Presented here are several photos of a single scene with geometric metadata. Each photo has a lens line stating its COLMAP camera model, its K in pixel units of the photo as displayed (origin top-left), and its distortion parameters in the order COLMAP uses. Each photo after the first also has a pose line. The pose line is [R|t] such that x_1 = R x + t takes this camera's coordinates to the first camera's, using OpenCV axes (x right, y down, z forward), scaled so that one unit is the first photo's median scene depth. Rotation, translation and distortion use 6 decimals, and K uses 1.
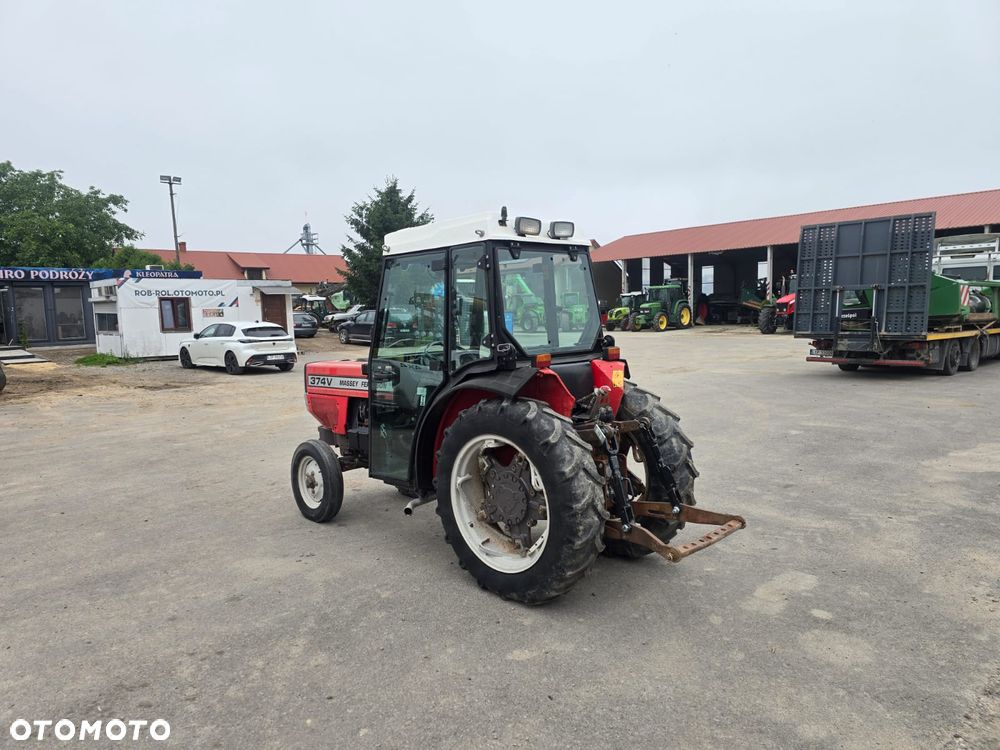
lens RADIAL K [[668.7, 0, 495.0], [0, 668.7, 375.7], [0, 0, 1]] dist [0.094133, -0.097460]
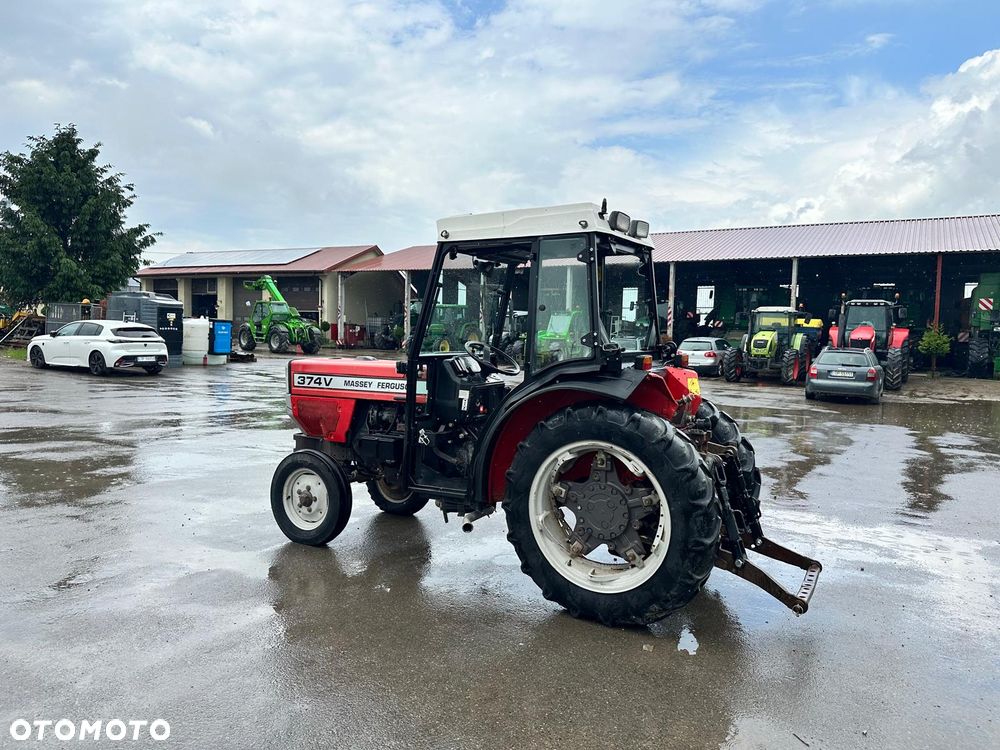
lens RADIAL K [[668.7, 0, 495.0], [0, 668.7, 375.7], [0, 0, 1]] dist [0.094133, -0.097460]
pose [[0.965315, 0.040114, 0.257988, -0.268520], [-0.031835, 0.998838, -0.036188, 0.026395], [-0.259140, 0.026720, 0.965470, 0.094172]]
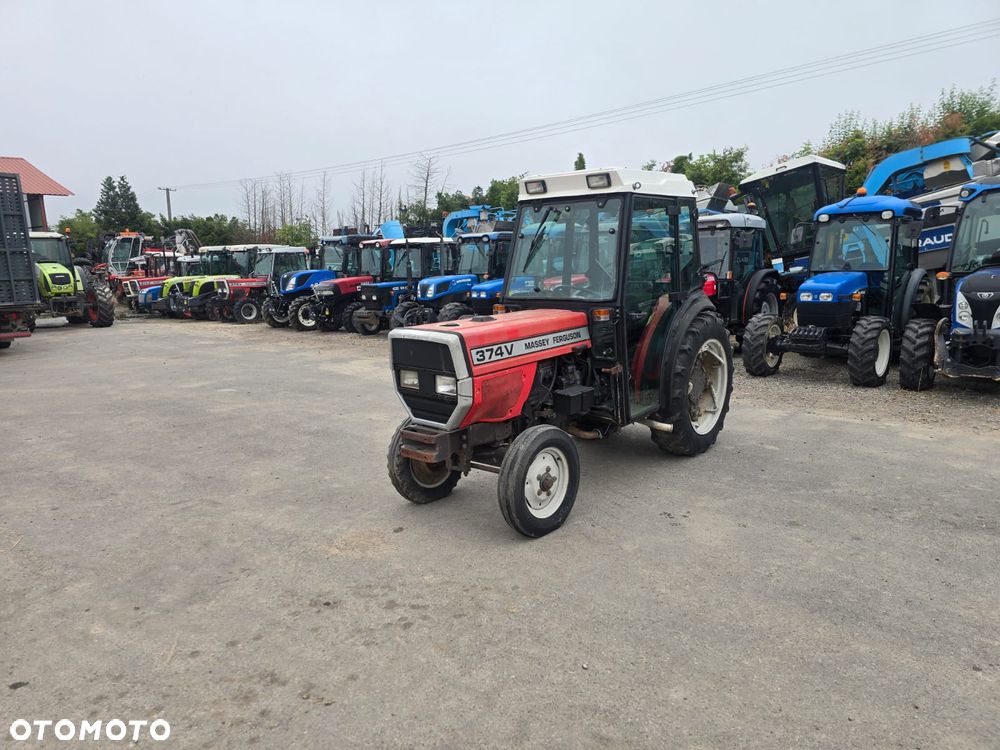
lens RADIAL K [[668.7, 0, 495.0], [0, 668.7, 375.7], [0, 0, 1]] dist [0.094133, -0.097460]
pose [[-0.083079, -0.143220, 0.986198, -0.977123], [0.117572, 0.981299, 0.152413, -0.076293], [-0.989583, 0.128611, -0.064686, 1.089877]]
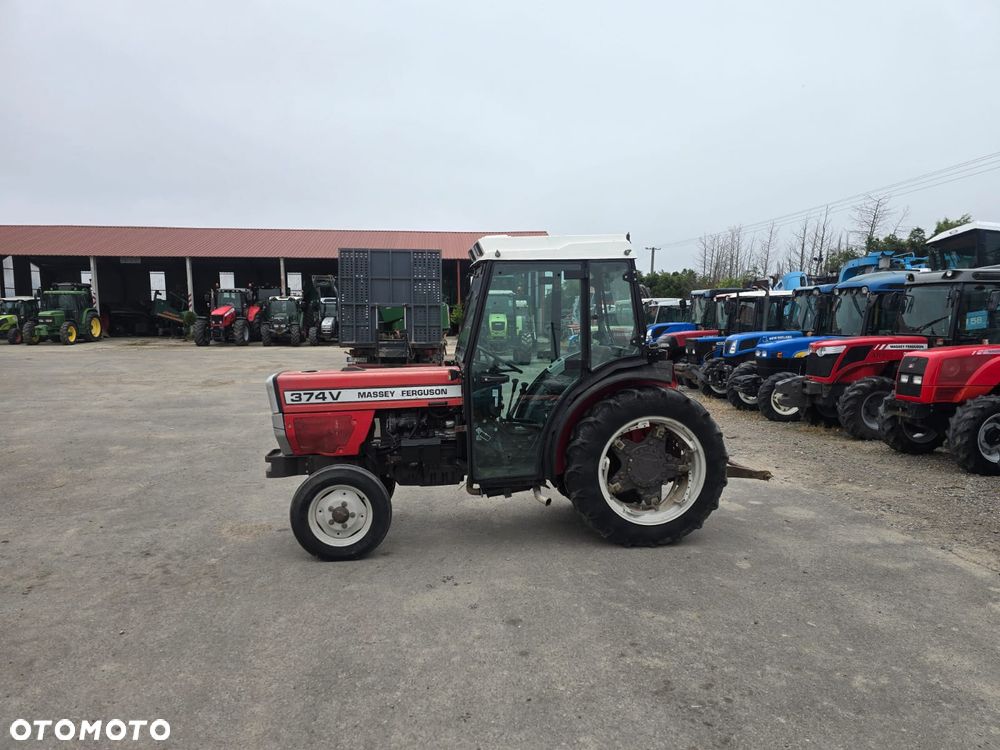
lens RADIAL K [[669.3, 0, 505.8], [0, 669.3, 372.1], [0, 0, 1]] dist [0.085486, -0.088605]
pose [[0.601004, -0.043997, 0.798034, -0.812566], [0.063908, 0.997932, 0.006888, -0.013336], [-0.796687, 0.046862, 0.602573, 0.321395]]
